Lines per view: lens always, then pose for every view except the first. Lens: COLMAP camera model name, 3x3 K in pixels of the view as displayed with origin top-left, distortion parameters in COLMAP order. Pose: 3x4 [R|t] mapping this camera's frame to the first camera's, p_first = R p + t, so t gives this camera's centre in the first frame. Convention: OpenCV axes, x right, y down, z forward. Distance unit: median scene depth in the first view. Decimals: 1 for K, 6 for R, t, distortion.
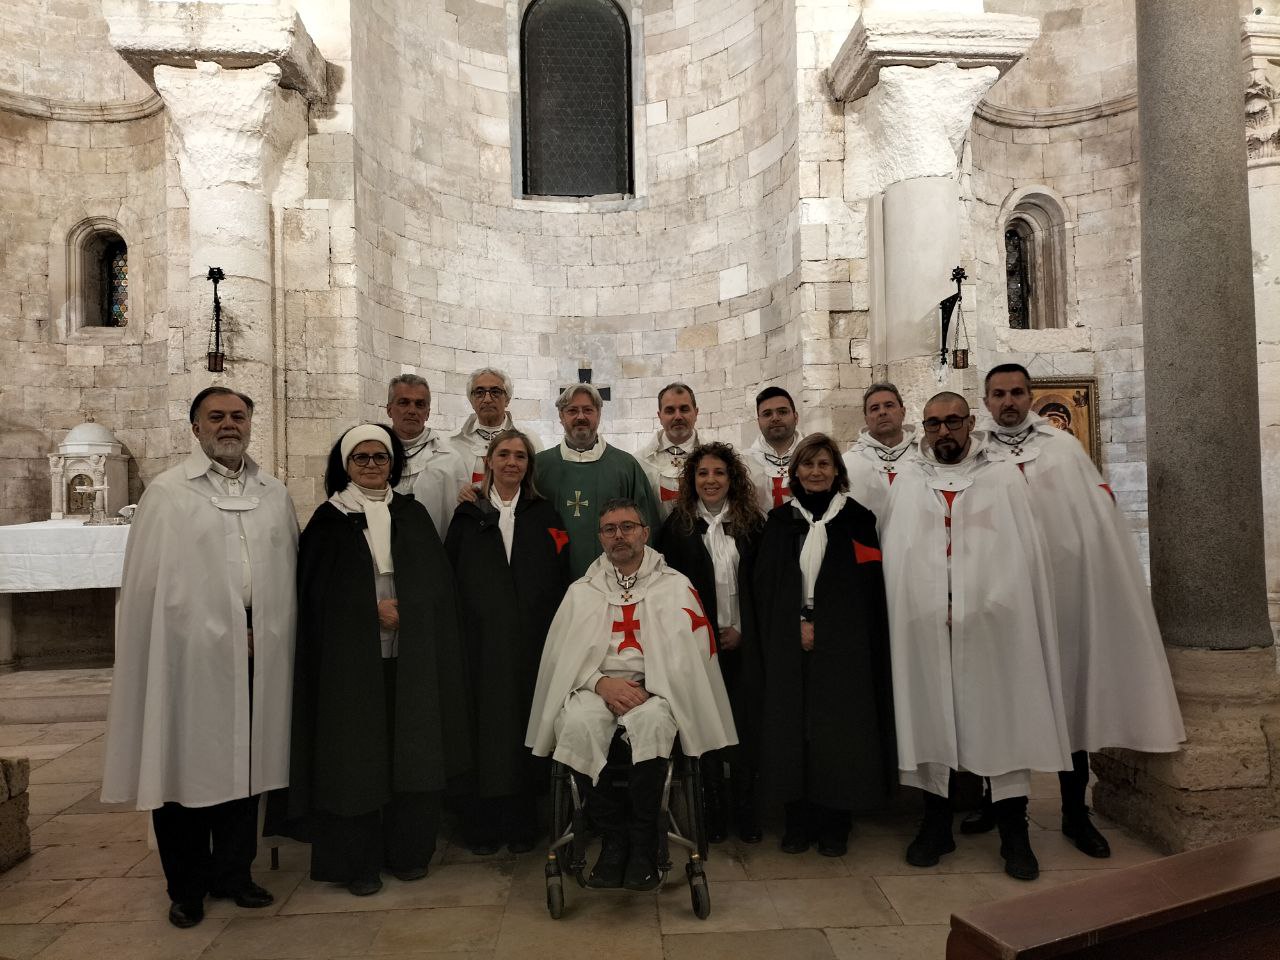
lens RADIAL K [[1020.7, 0, 640.0], [0, 1020.7, 480.0], [0, 0, 1]] dist [0.071717, -0.101132]
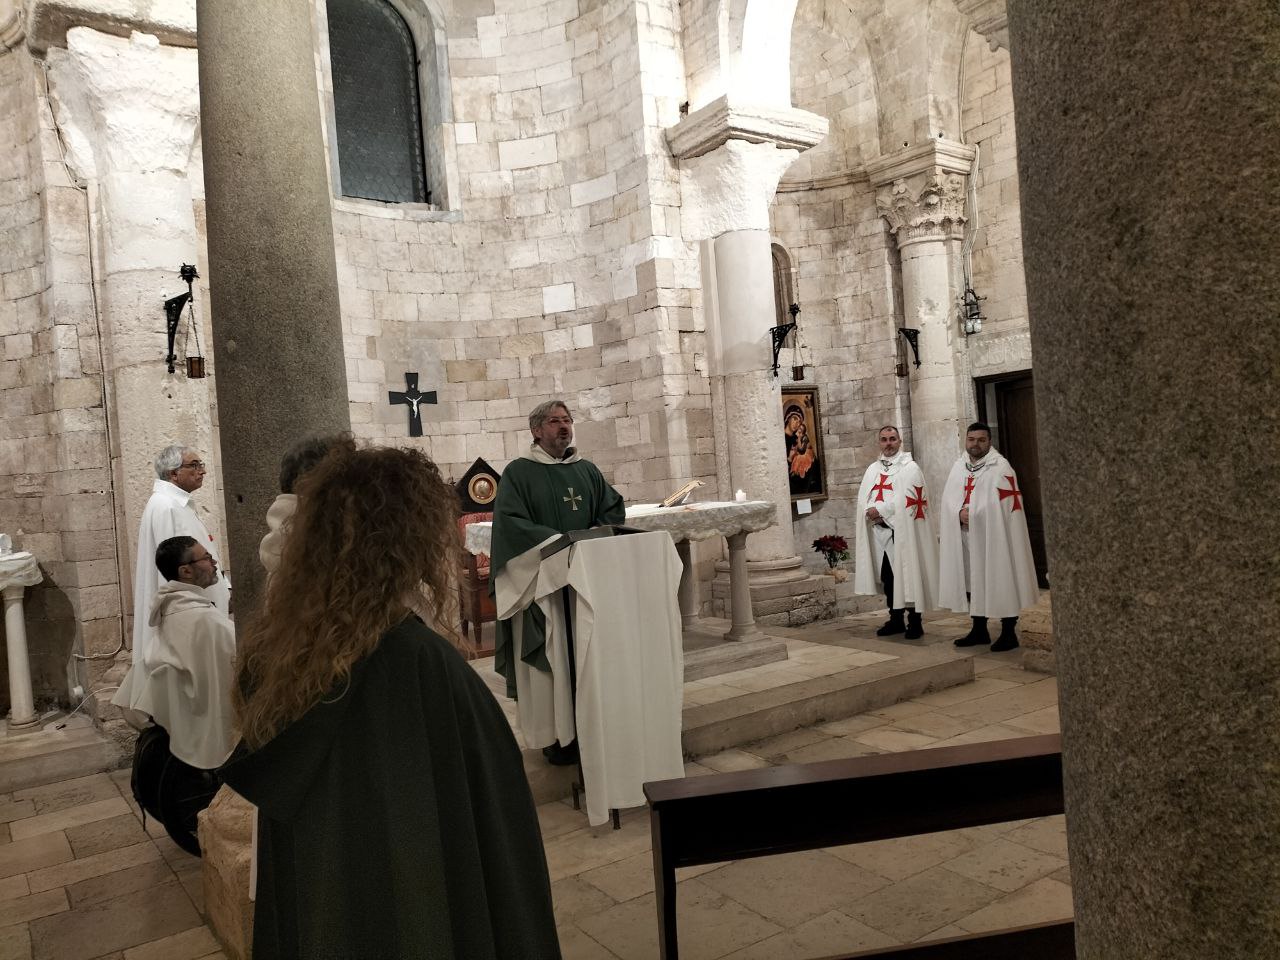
lens RADIAL K [[1020.7, 0, 640.0], [0, 1020.7, 480.0], [0, 0, 1]] dist [0.071717, -0.101132]
pose [[0.840570, -0.044997, 0.539830, -0.471819], [0.039800, 0.998981, 0.021297, -0.014810], [-0.540238, 0.003583, 0.841504, 0.007728]]
